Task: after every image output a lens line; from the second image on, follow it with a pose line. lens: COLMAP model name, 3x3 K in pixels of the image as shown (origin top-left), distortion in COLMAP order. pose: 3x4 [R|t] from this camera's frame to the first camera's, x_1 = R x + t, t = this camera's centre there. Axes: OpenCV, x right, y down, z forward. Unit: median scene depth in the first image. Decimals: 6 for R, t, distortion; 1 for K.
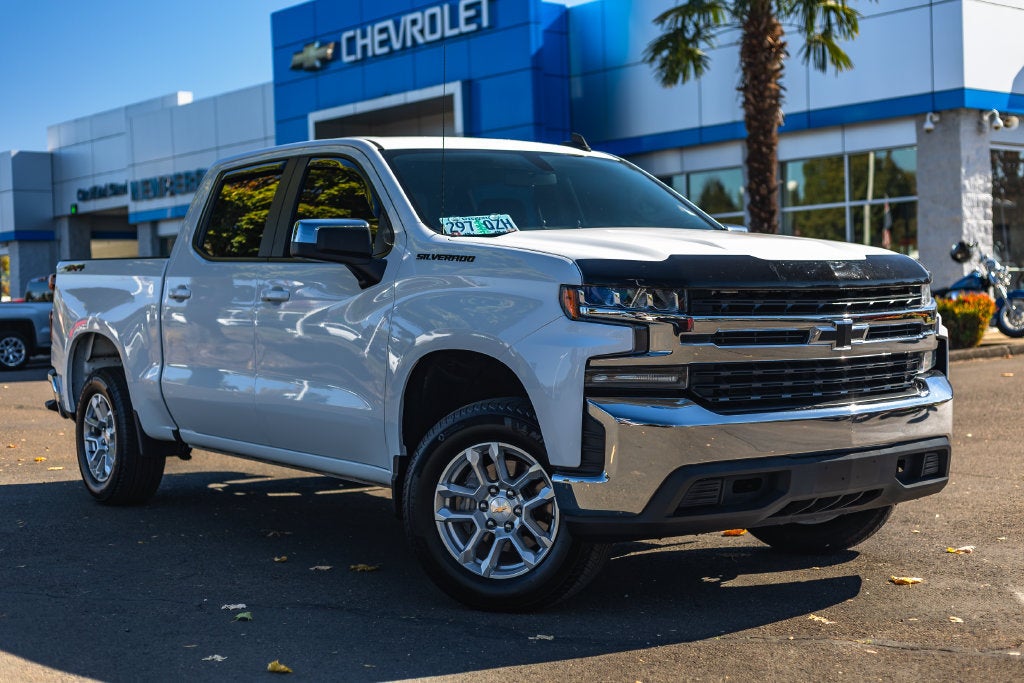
lens RADIAL K [[1540.2, 0, 529.0], [0, 1540.2, 326.8], [0, 0, 1]] dist [0.020682, -0.028176]
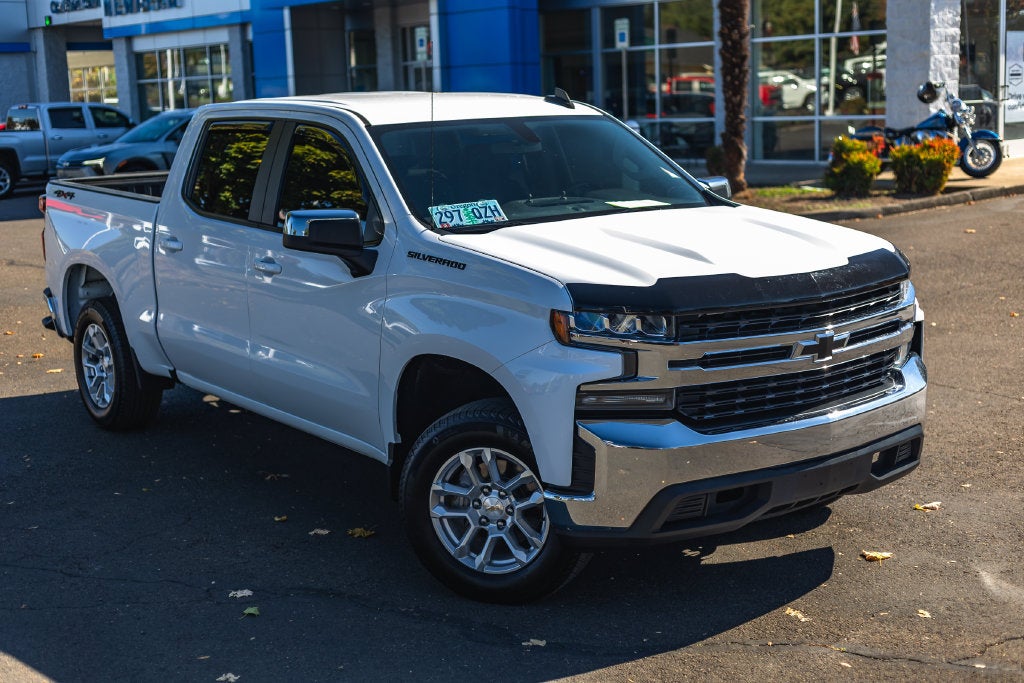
lens RADIAL K [[1489.2, 0, 512.0], [0, 1489.2, 341.5], [0, 0, 1]] dist [0.015603, 0.006375]
pose [[0.999935, -0.008162, 0.007938, -0.010907], [0.006833, 0.987888, 0.155019, -0.127481], [-0.009107, -0.154955, 0.987880, 0.015000]]
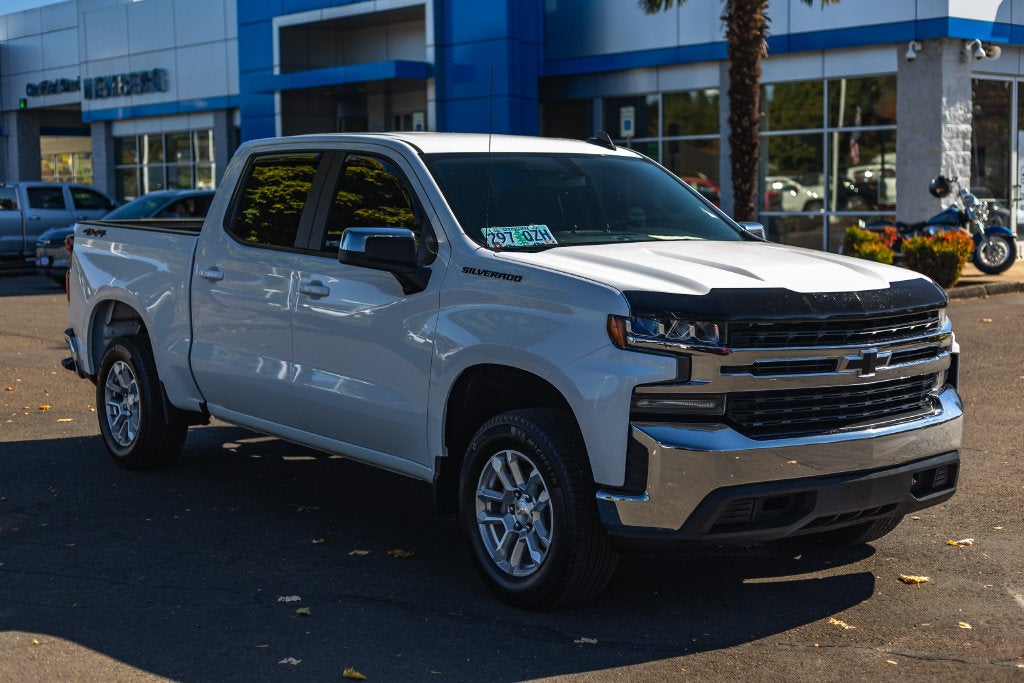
lens RADIAL K [[1586.4, 0, 511.4], [0, 1586.4, 320.1], [0, 0, 1]] dist [0.030170, -0.062573]
pose [[0.999617, 0.016520, 0.022191, -0.057088], [-0.017919, 0.997763, 0.064399, -0.073913], [-0.021077, -0.064772, 0.997677, -0.076645]]
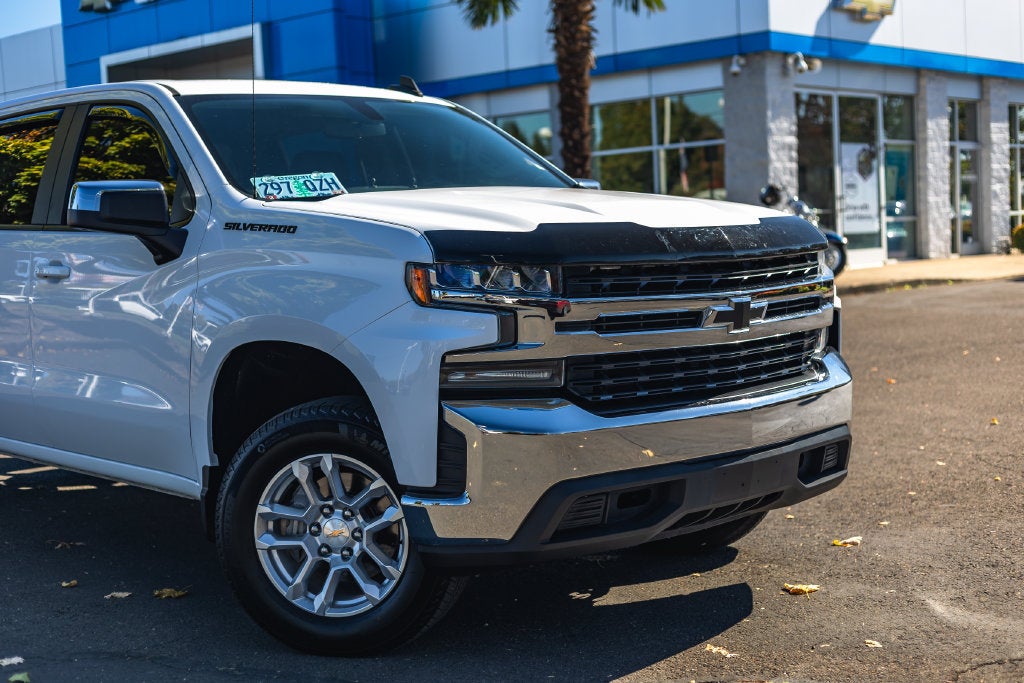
lens RADIAL K [[1489.2, 0, 512.0], [0, 1489.2, 341.5], [0, 0, 1]] dist [0.015603, 0.006375]
pose [[0.992567, -0.023536, 0.119404, -0.015152], [0.017493, 0.998524, 0.051409, -0.020159], [-0.120437, -0.048939, 0.991514, 0.169940]]
